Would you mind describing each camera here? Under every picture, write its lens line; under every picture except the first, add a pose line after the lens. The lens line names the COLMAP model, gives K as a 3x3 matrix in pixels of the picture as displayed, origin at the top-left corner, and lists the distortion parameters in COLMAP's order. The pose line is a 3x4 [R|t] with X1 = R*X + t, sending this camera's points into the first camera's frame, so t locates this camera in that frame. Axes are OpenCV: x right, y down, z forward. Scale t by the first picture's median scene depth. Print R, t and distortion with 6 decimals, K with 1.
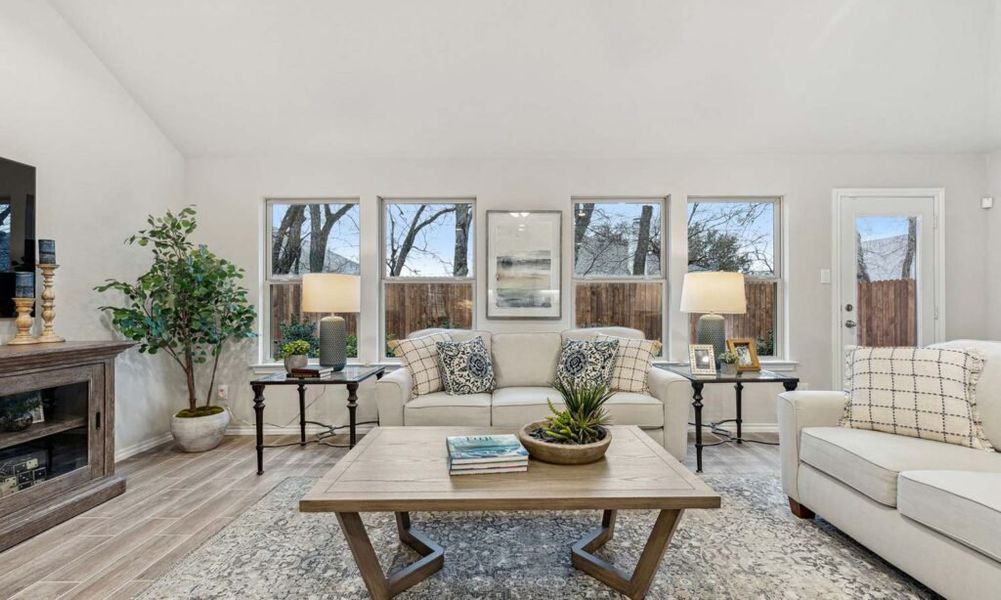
lens RADIAL K [[456.3, 0, 502.0], [0, 456.3, 303.5], [0, 0, 1]] dist [0.002587, 0.000747]
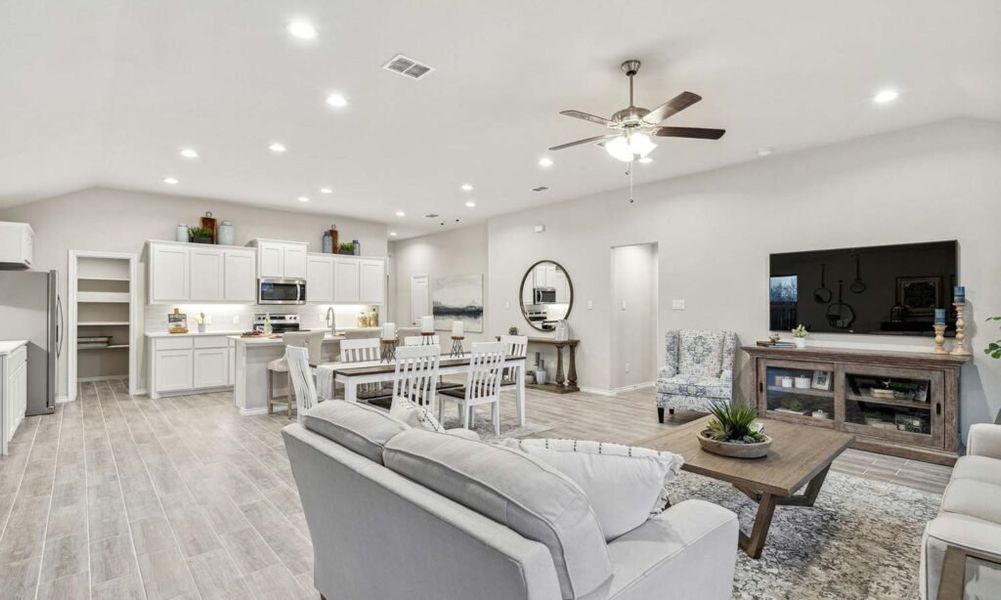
lens RADIAL K [[456.3, 0, 502.0], [0, 456.3, 303.5], [0, 0, 1]] dist [0.002587, 0.000747]
pose [[-0.744759, -0.000033, -0.667333, 1.195525], [0.005623, 0.999964, -0.006325, -0.088694], [0.667309, -0.008463, -0.744733, 1.182988]]
